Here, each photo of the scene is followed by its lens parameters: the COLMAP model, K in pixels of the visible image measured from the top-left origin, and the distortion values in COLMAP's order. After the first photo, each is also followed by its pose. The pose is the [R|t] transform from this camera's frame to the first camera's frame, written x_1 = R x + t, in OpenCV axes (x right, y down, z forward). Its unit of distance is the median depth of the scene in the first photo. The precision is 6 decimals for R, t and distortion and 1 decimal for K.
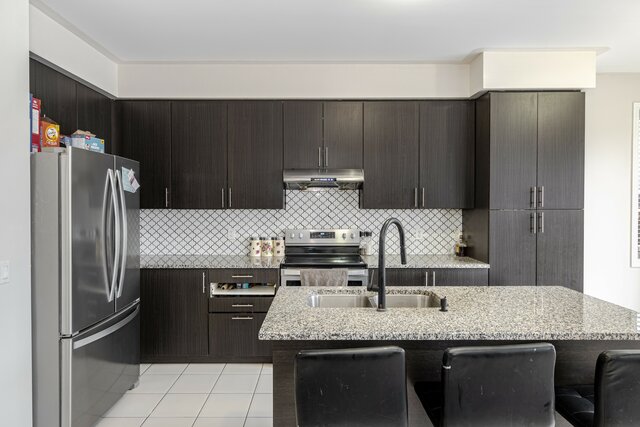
lens RADIAL K [[390.5, 0, 317.0], [0, 390.5, 210.2], [0, 0, 1]] dist [-0.002374, -0.000357]
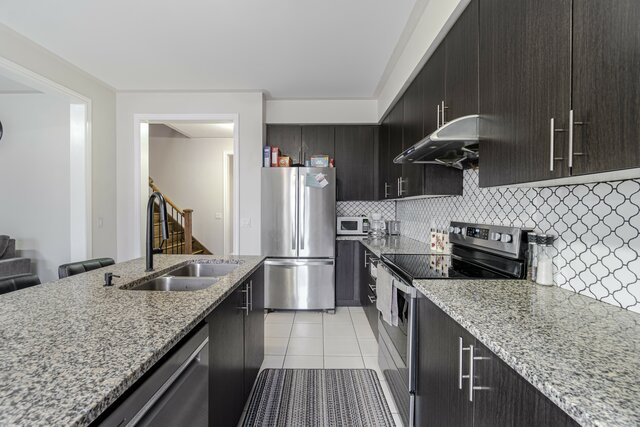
lens RADIAL K [[275.6, 0, 316.3], [0, 275.6, 207.4], [0, 0, 1]] dist [-0.002097, -0.000310]
pose [[-0.006462, -0.001584, -0.999978, 0.520174], [-0.020954, 0.999779, -0.001448, 0.030225], [0.999760, 0.020944, -0.006493, 0.800964]]
